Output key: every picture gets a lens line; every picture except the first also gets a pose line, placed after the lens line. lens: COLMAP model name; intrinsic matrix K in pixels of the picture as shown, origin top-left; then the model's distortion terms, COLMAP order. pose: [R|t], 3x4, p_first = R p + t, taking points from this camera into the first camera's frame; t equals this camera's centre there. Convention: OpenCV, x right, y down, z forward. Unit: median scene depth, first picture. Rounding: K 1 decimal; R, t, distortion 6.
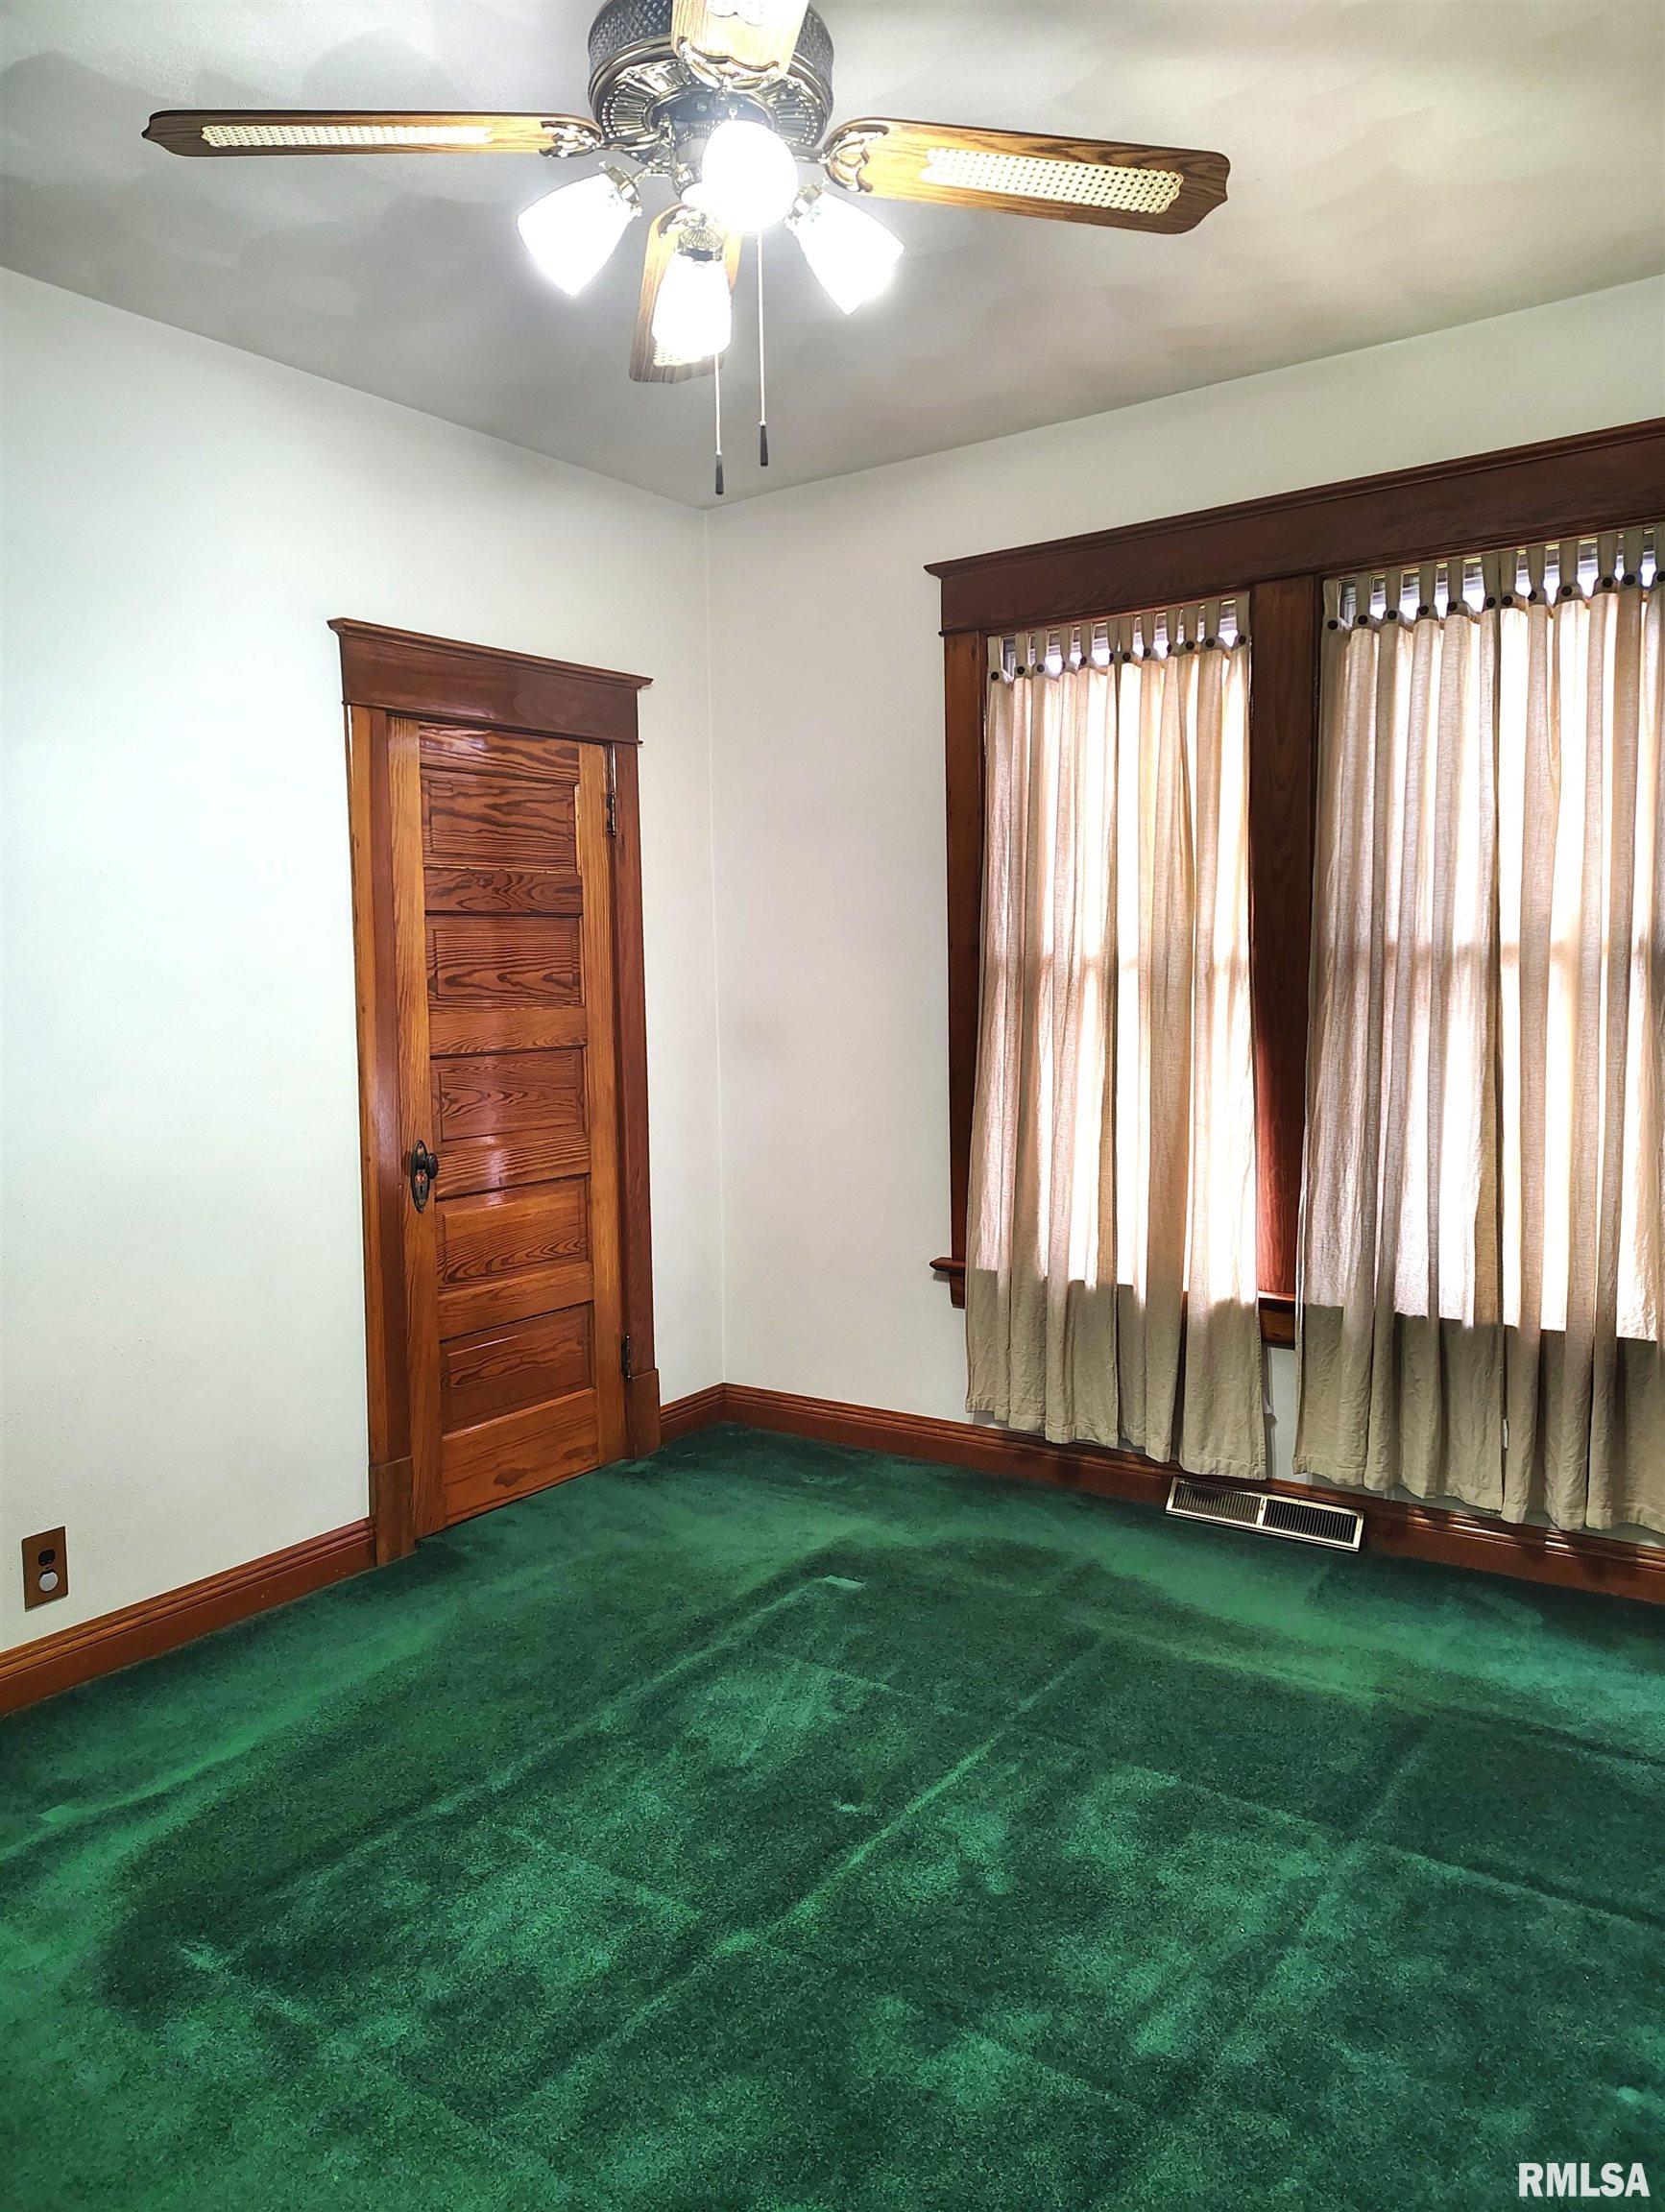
lens RADIAL K [[1585.4, 0, 831.8], [0, 1585.4, 1108.8], [0, 0, 1]] dist [0.070304, -0.092789]
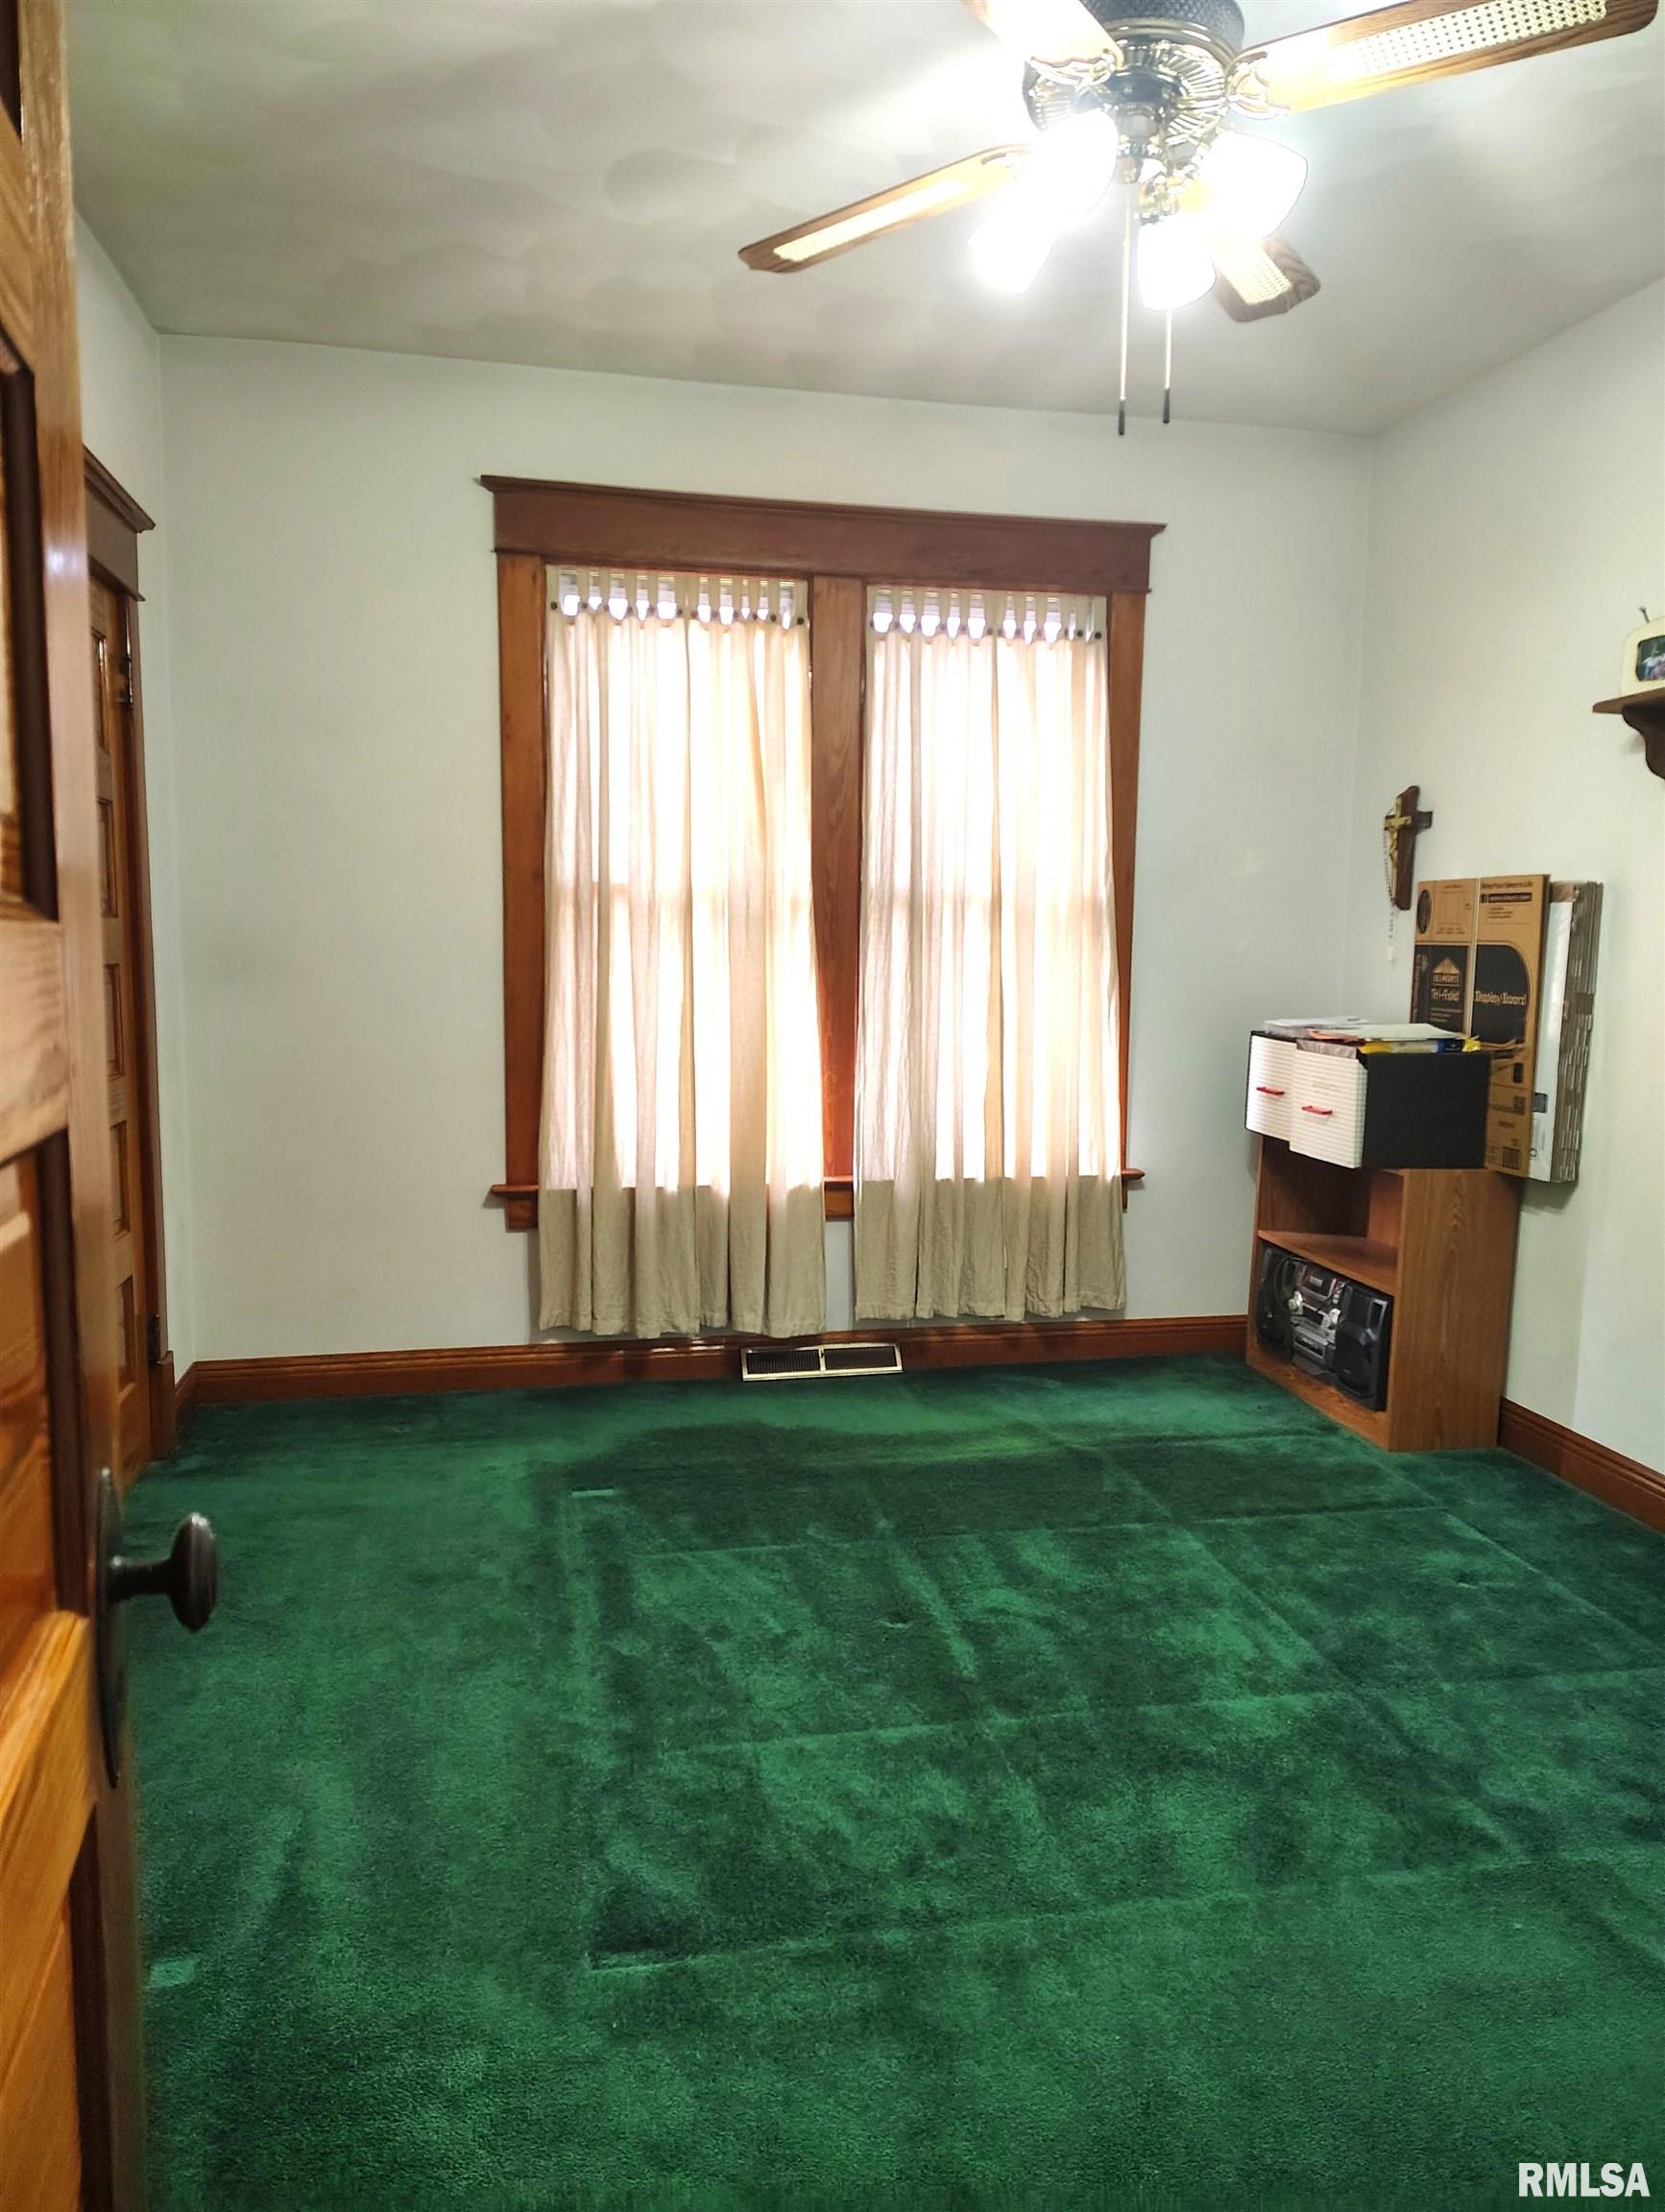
lens RADIAL K [[1520.3, 0, 837.8], [0, 1520.3, 1135.3], [0, 0, 1]] dist [0.052537, 0.000307]
pose [[0.667996, -0.064644, 0.741352, -0.580467], [0.041070, 0.997904, 0.050008, 0.027261], [-0.743031, -0.002958, 0.669251, 0.230647]]
